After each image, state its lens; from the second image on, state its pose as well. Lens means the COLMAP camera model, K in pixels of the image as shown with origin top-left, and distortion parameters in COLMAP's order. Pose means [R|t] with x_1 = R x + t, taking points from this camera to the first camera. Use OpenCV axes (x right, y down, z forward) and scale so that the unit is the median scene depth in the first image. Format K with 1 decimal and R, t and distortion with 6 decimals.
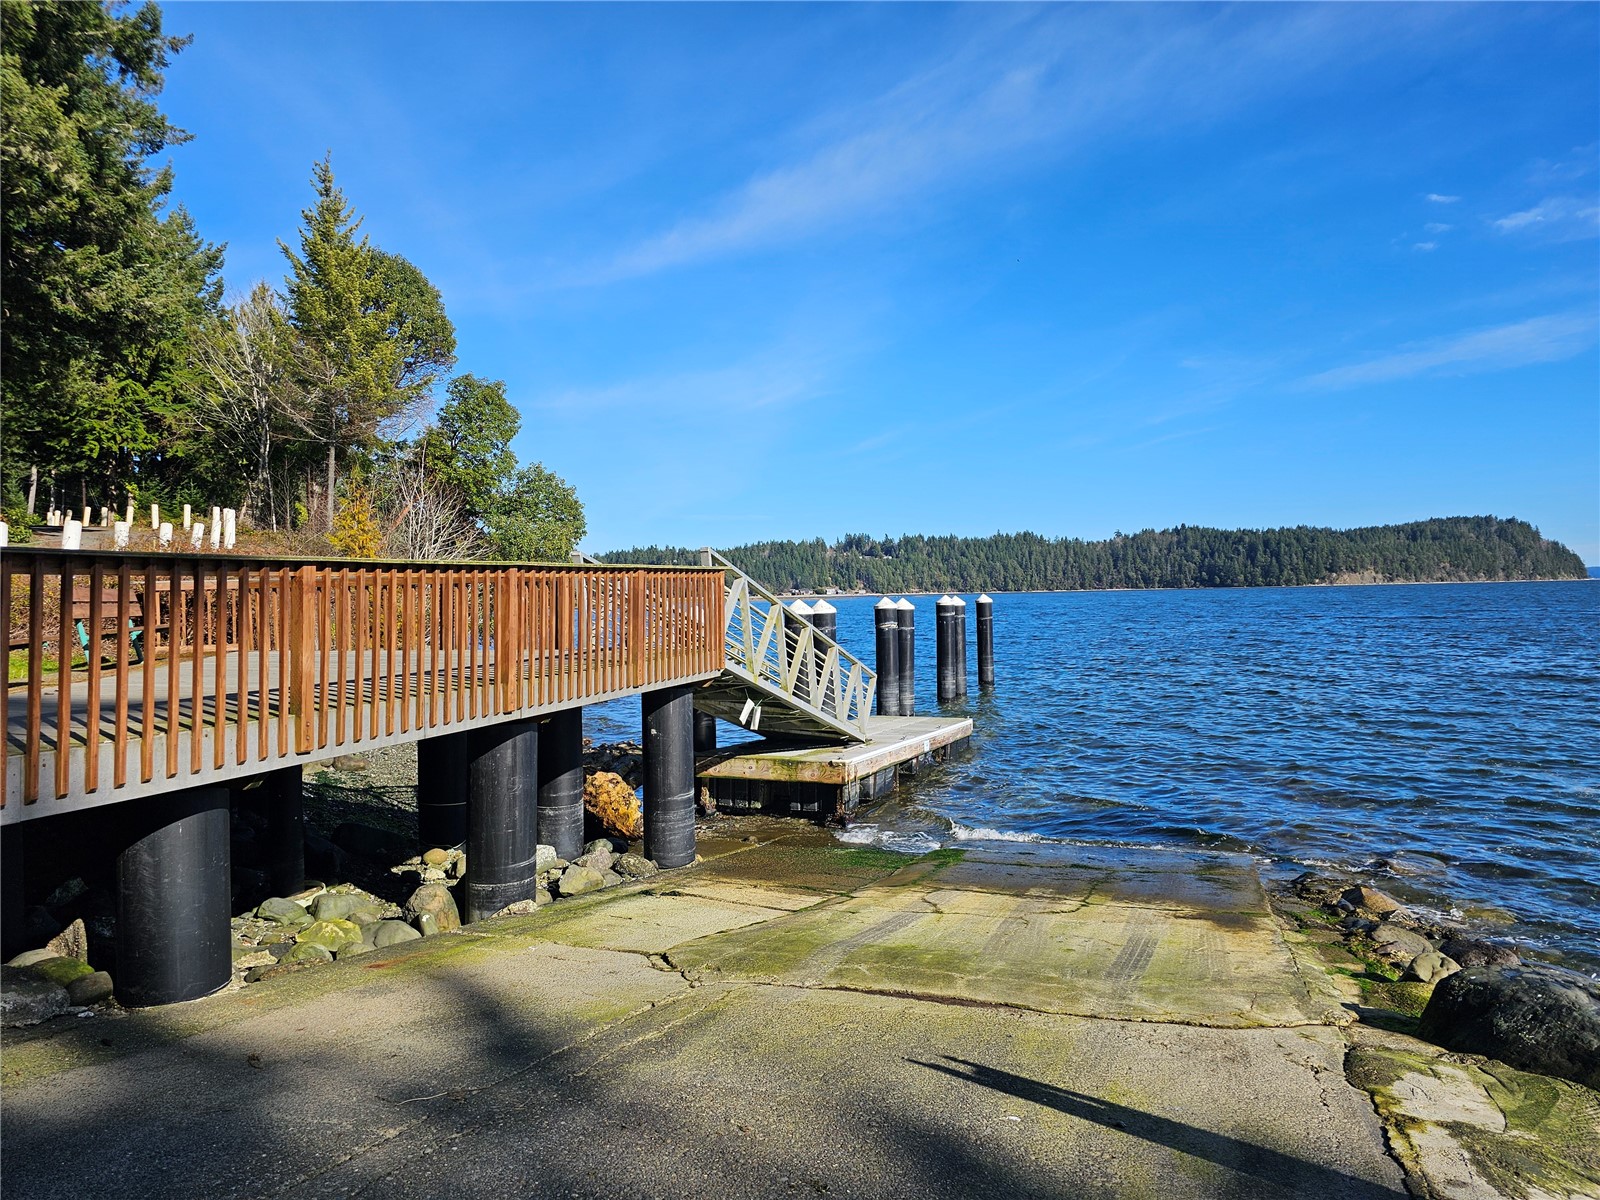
lens RADIAL K [[1094.9, 0, 800.0], [0, 1094.9, 600.0], [0, 0, 1]] dist [0.076183, -0.077028]
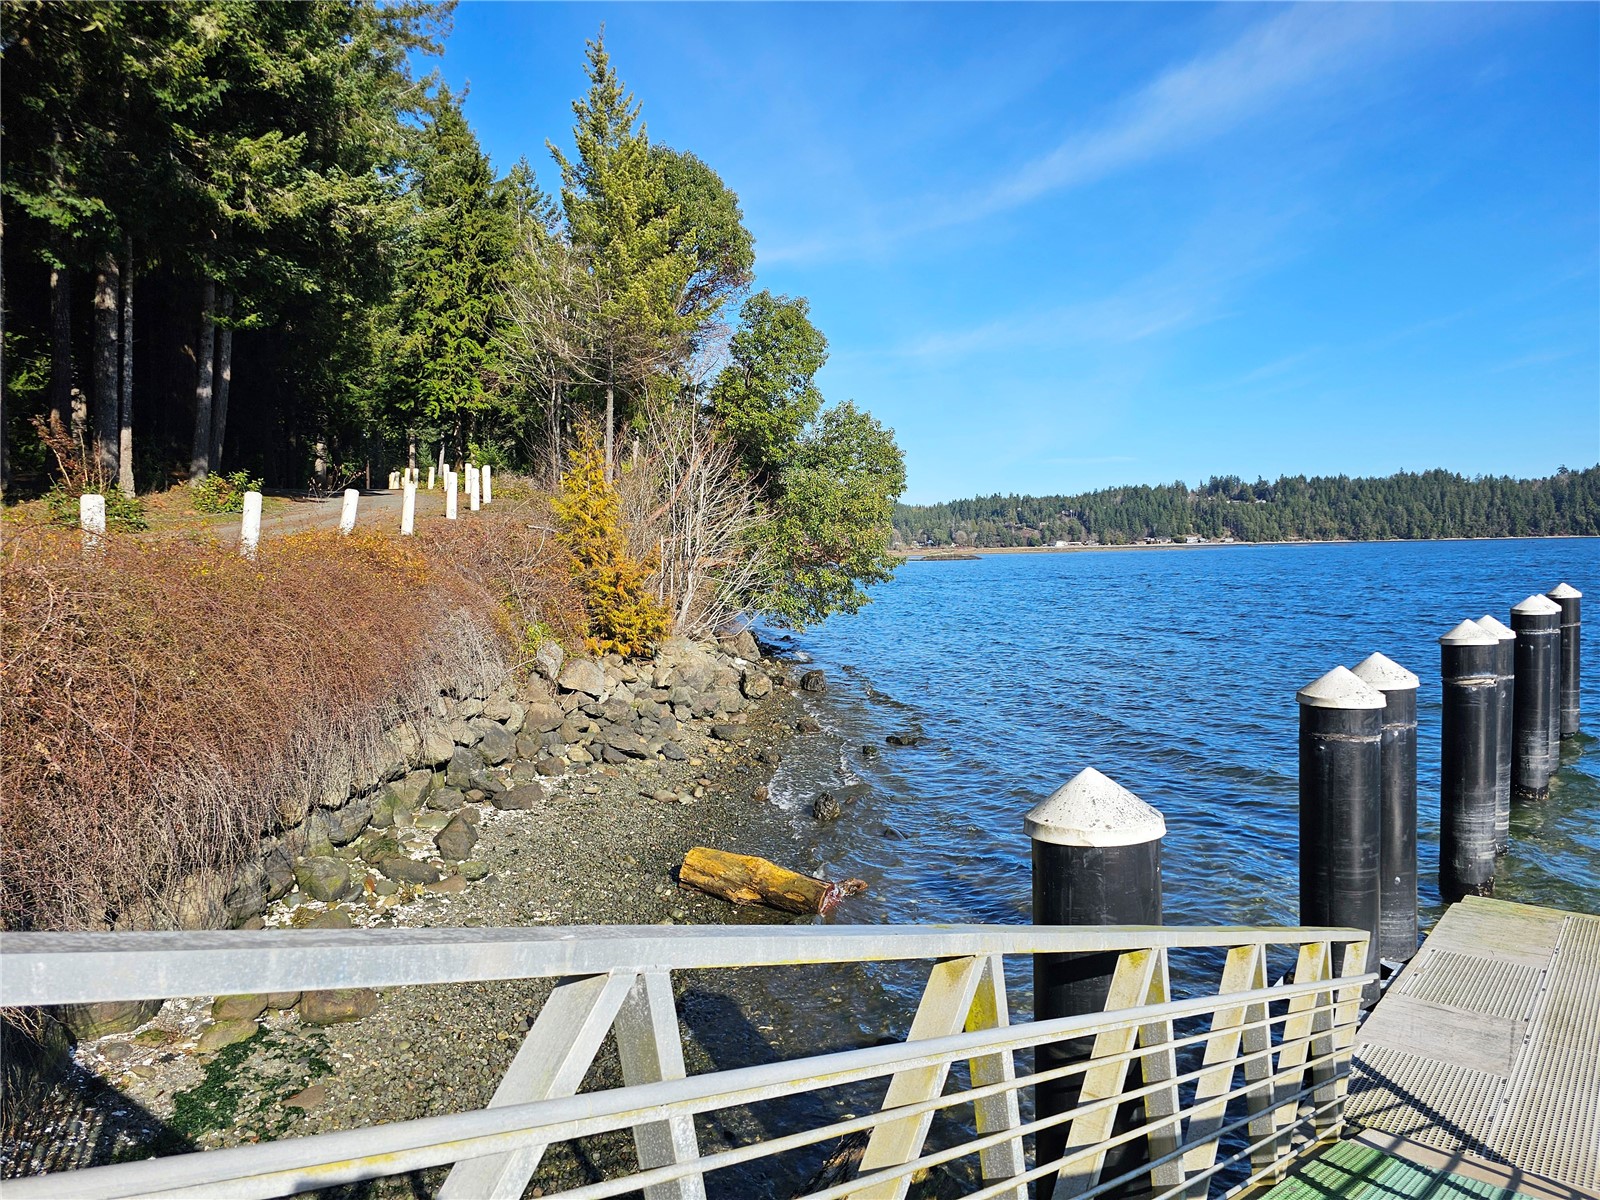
lens RADIAL K [[1094.9, 0, 800.0], [0, 1094.9, 600.0], [0, 0, 1]] dist [0.076183, -0.077028]
pose [[0.952249, 0.014734, -0.304966, -0.017915], [-0.000264, 0.998874, 0.047435, -0.012031], [0.305321, -0.045089, 0.951181, 0.148295]]
